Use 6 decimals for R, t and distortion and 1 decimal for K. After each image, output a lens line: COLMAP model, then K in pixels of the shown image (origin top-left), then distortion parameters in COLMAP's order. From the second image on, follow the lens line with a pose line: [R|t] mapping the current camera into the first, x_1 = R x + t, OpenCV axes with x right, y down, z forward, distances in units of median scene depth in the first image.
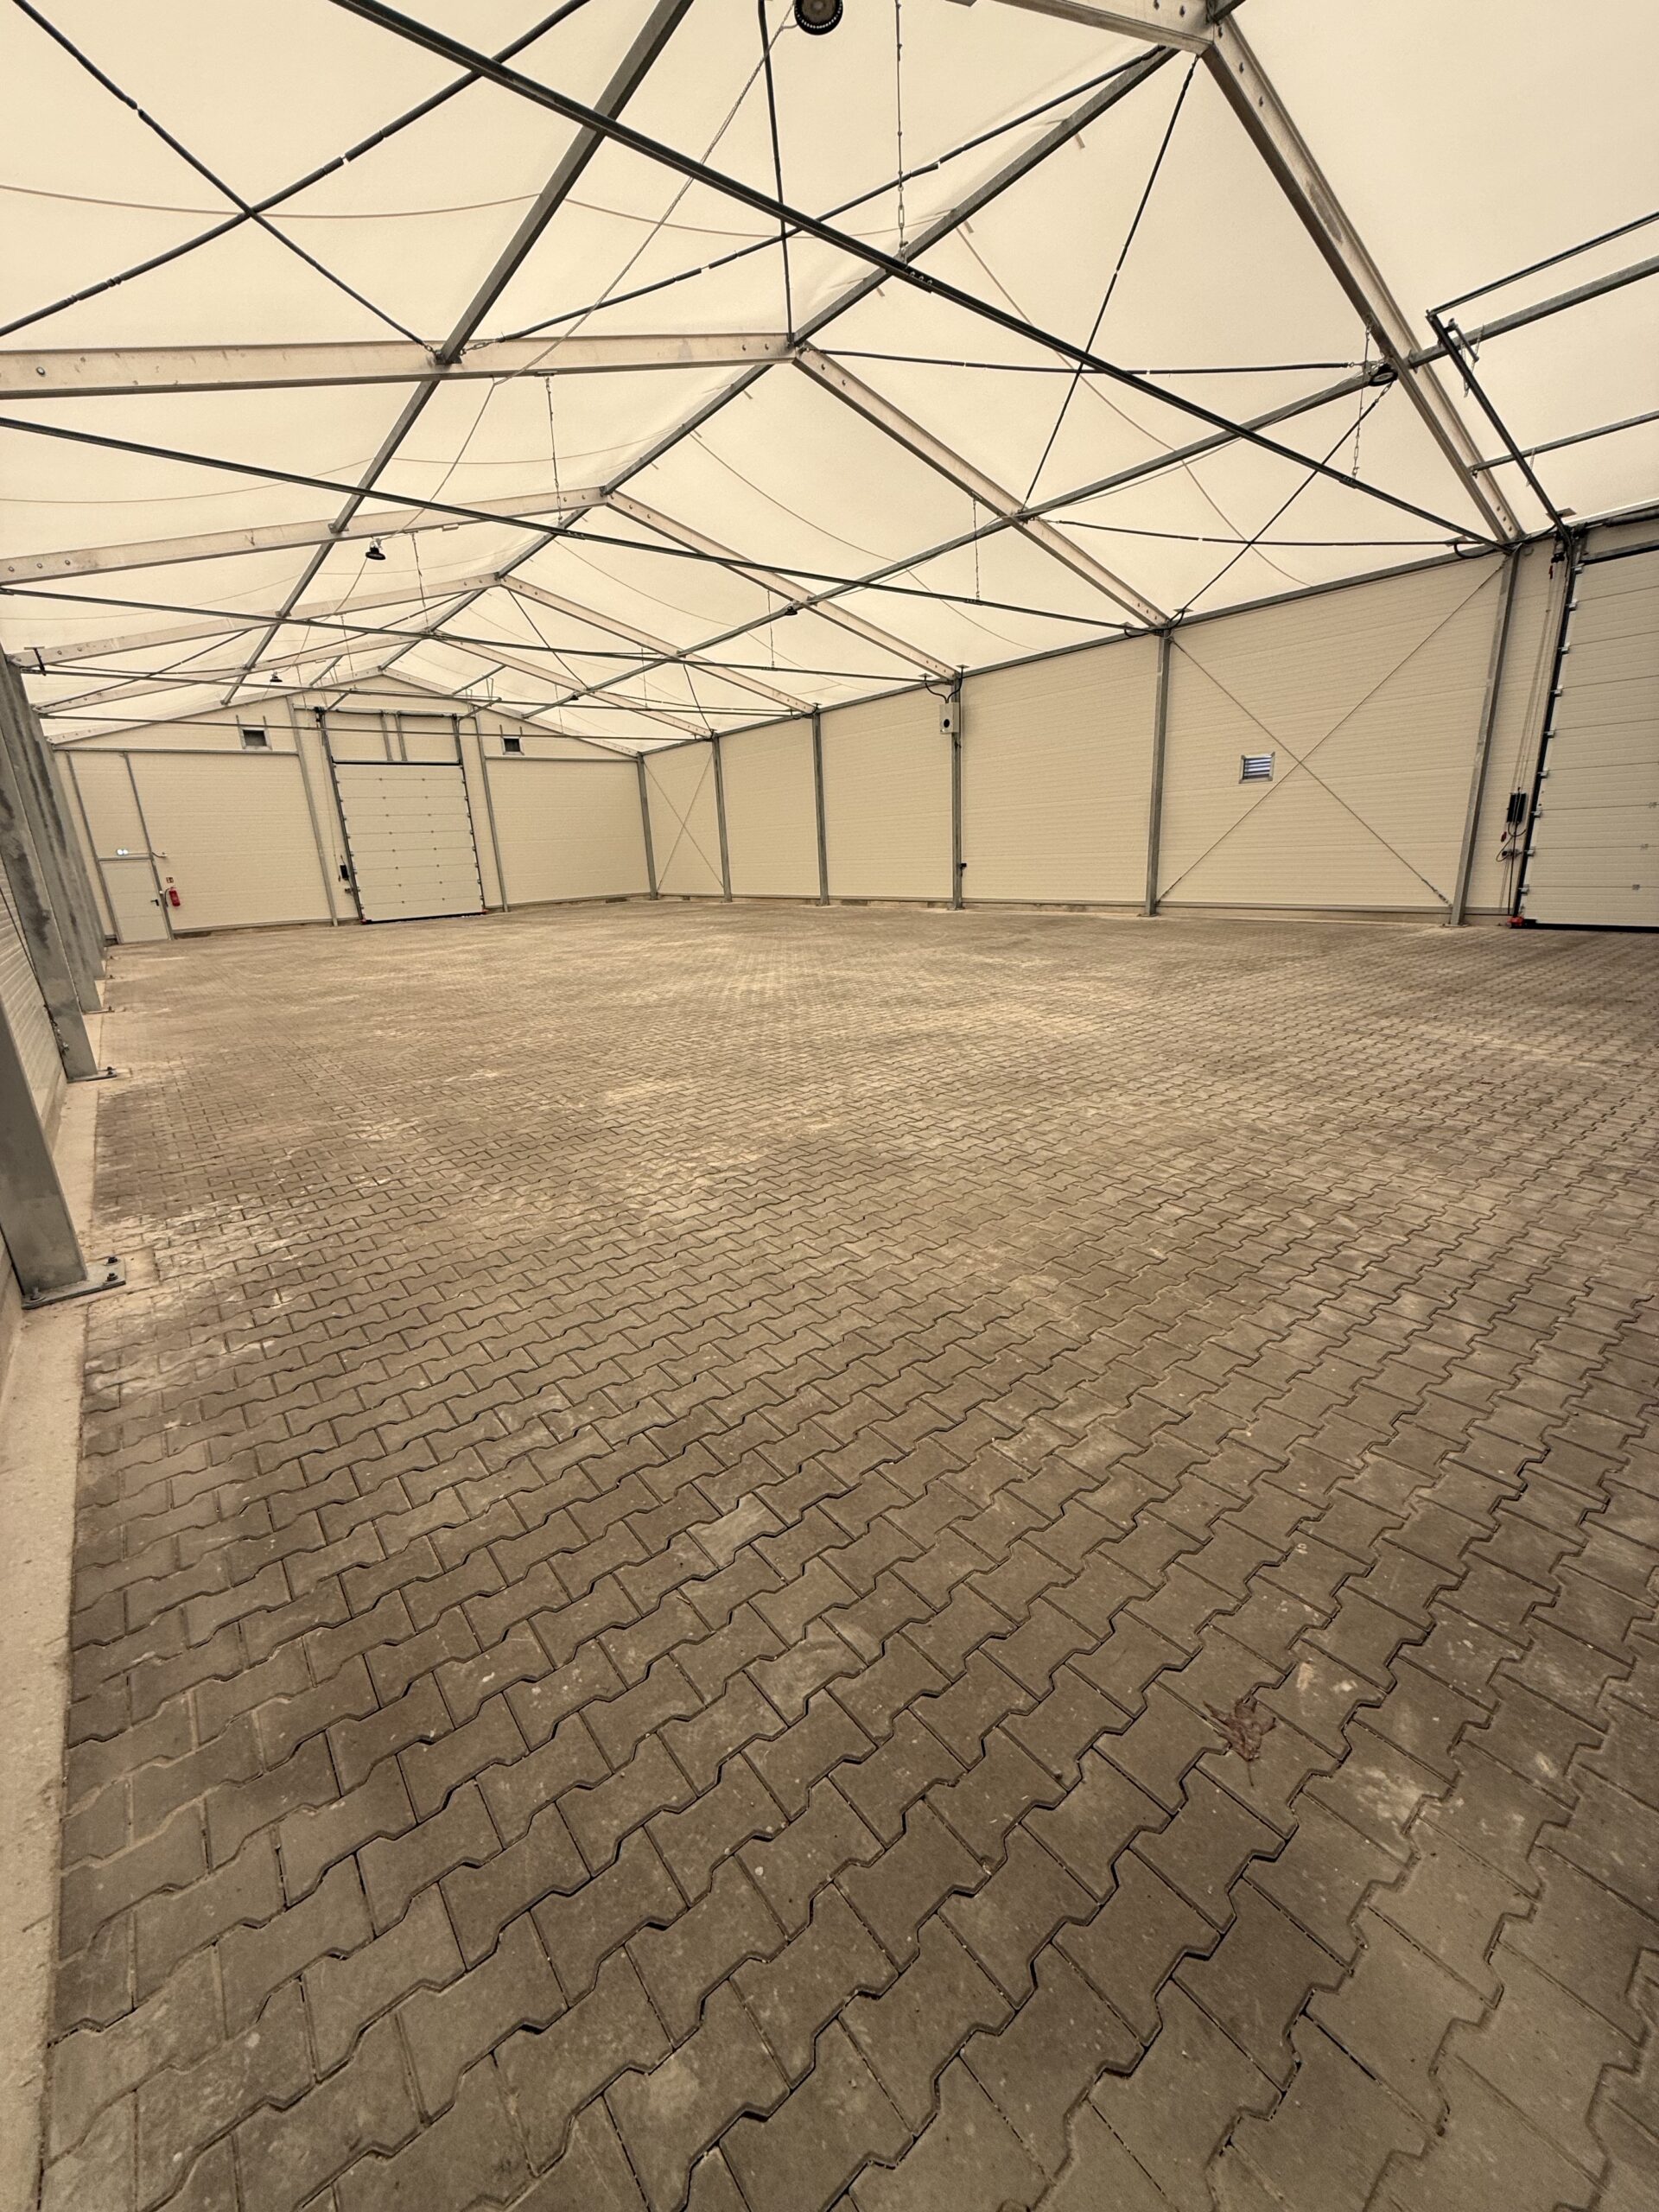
lens RADIAL K [[881.3, 0, 832.8], [0, 881.3, 1106.9], [0, 0, 1]] dist [0.002577, 0.000503]
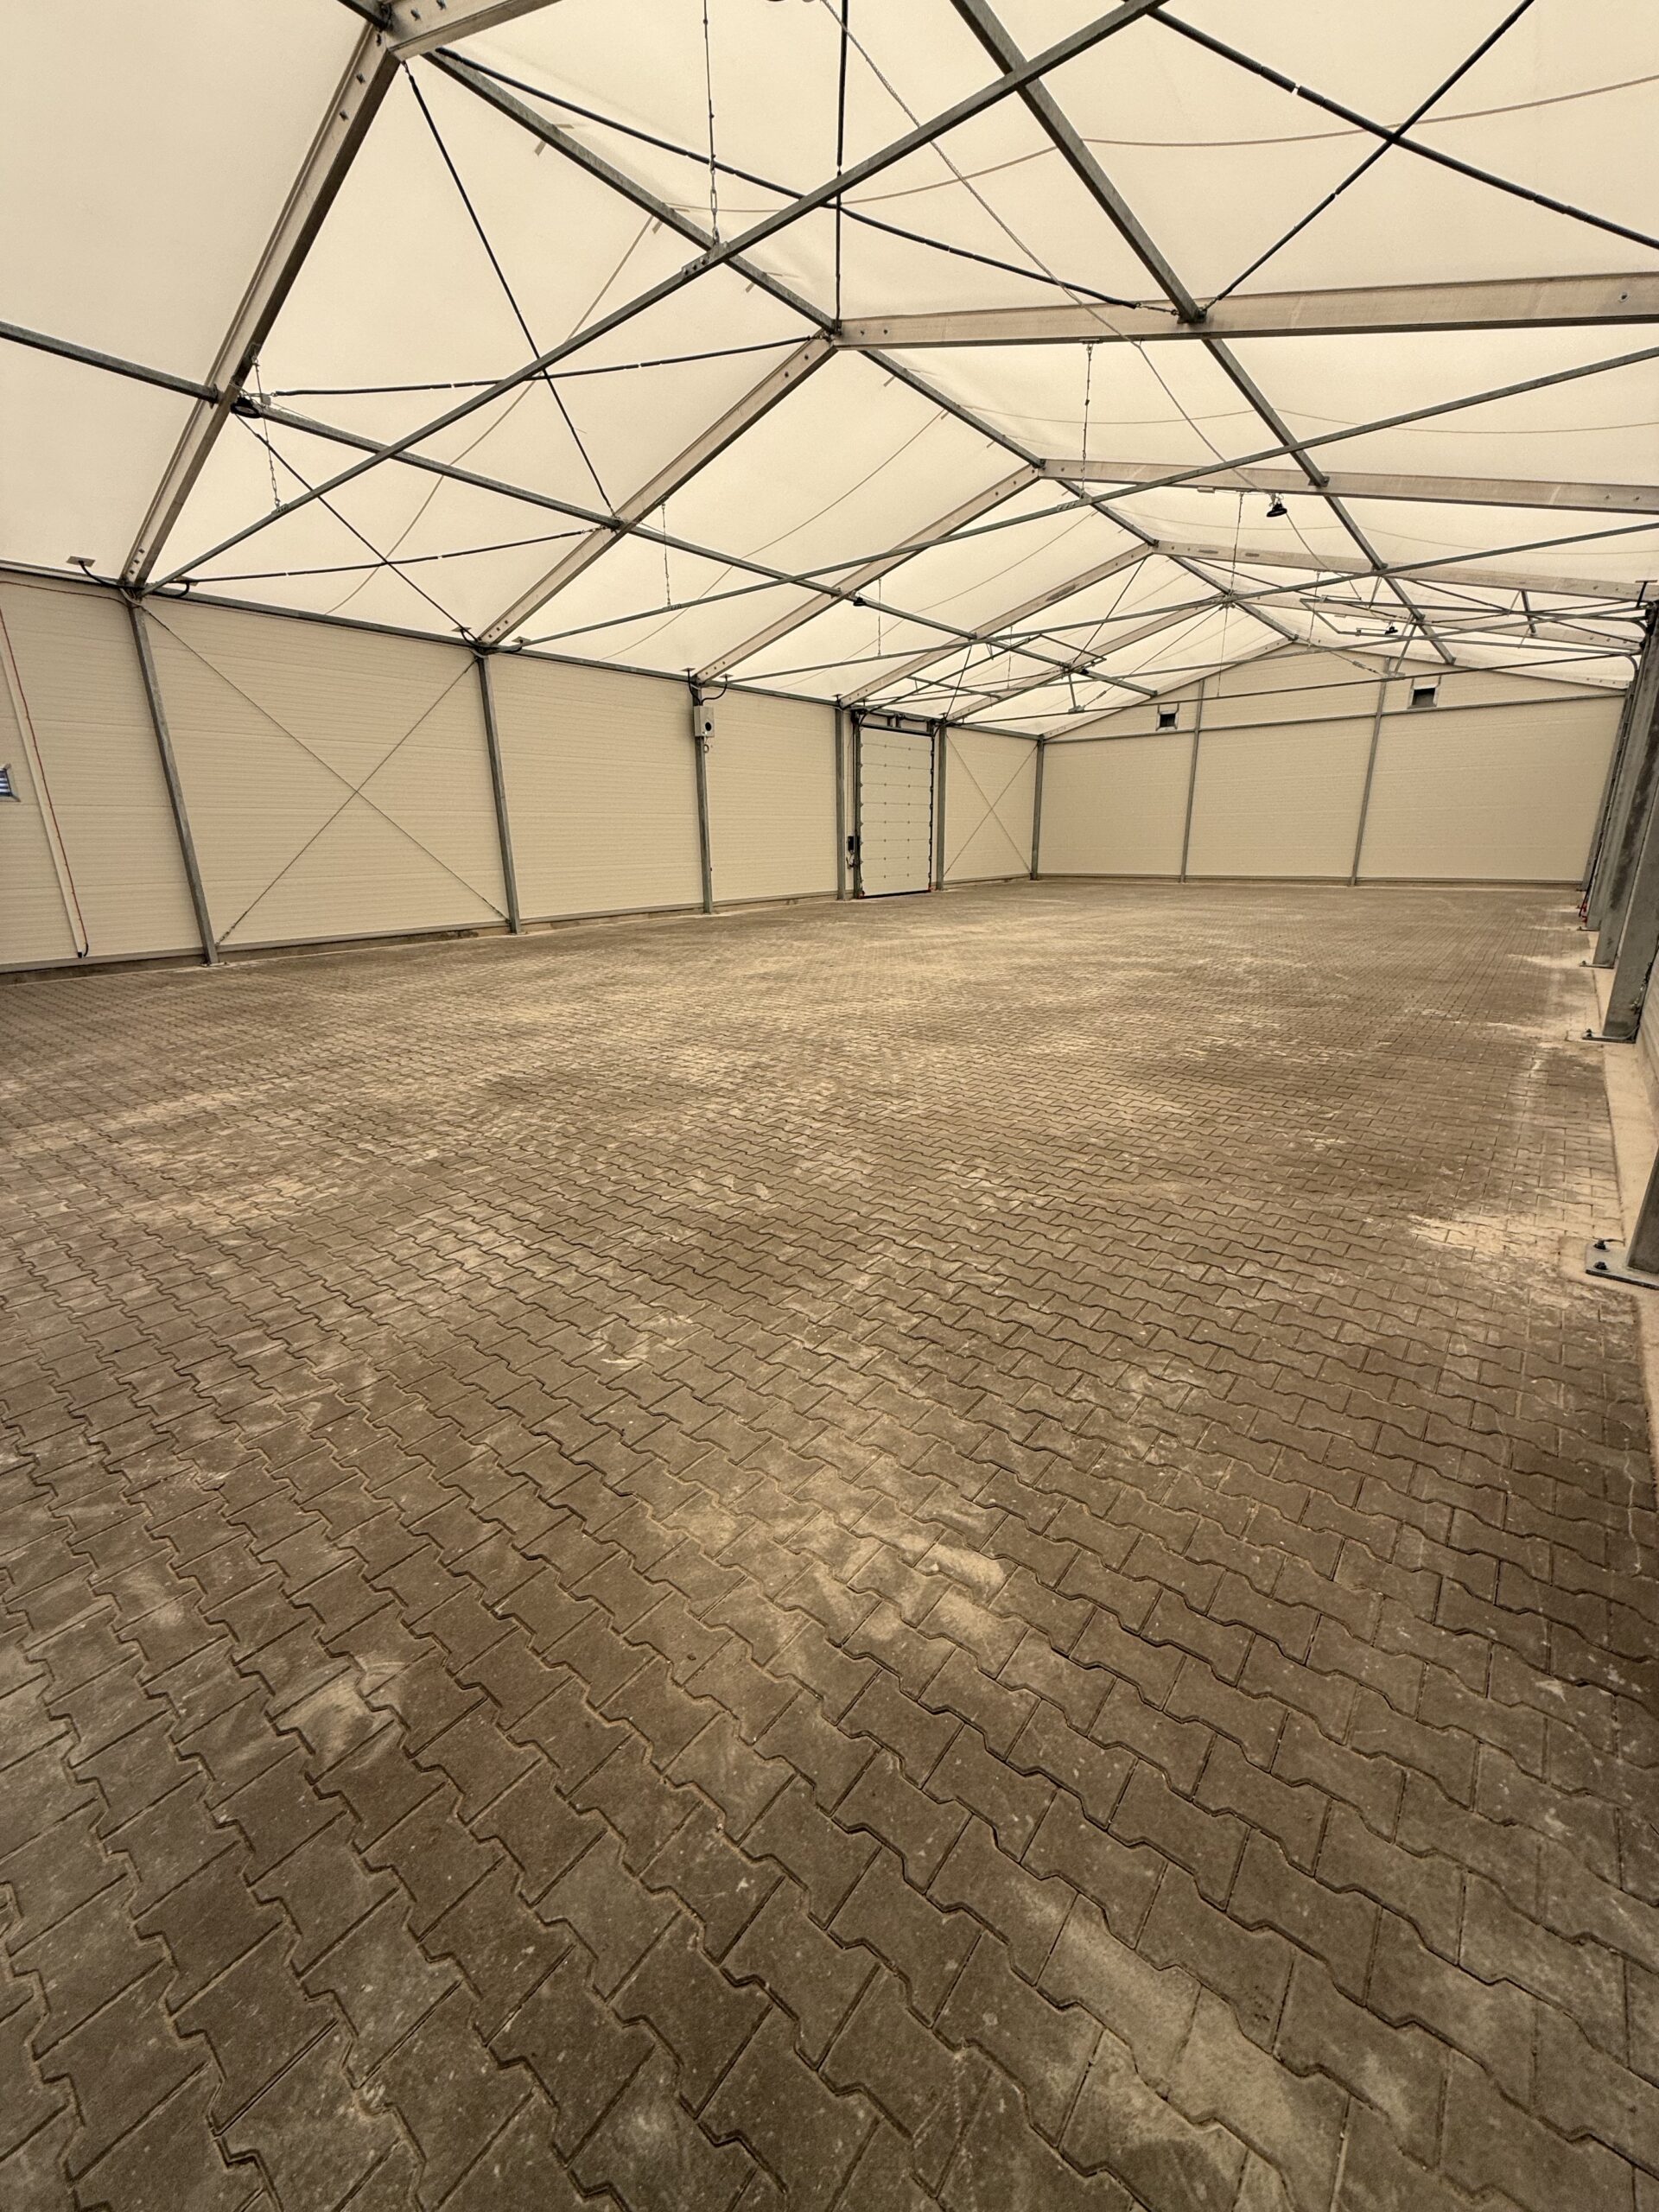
lens RADIAL K [[879.9, 0, 829.7], [0, 879.9, 1109.7], [0, 0, 1]] dist [0.000876, -0.000030]
pose [[-0.215399, -0.233400, 0.948223, -1.251725], [0.298547, 0.908785, 0.291511, -0.389165], [-0.929770, 0.345881, -0.126071, 1.535563]]
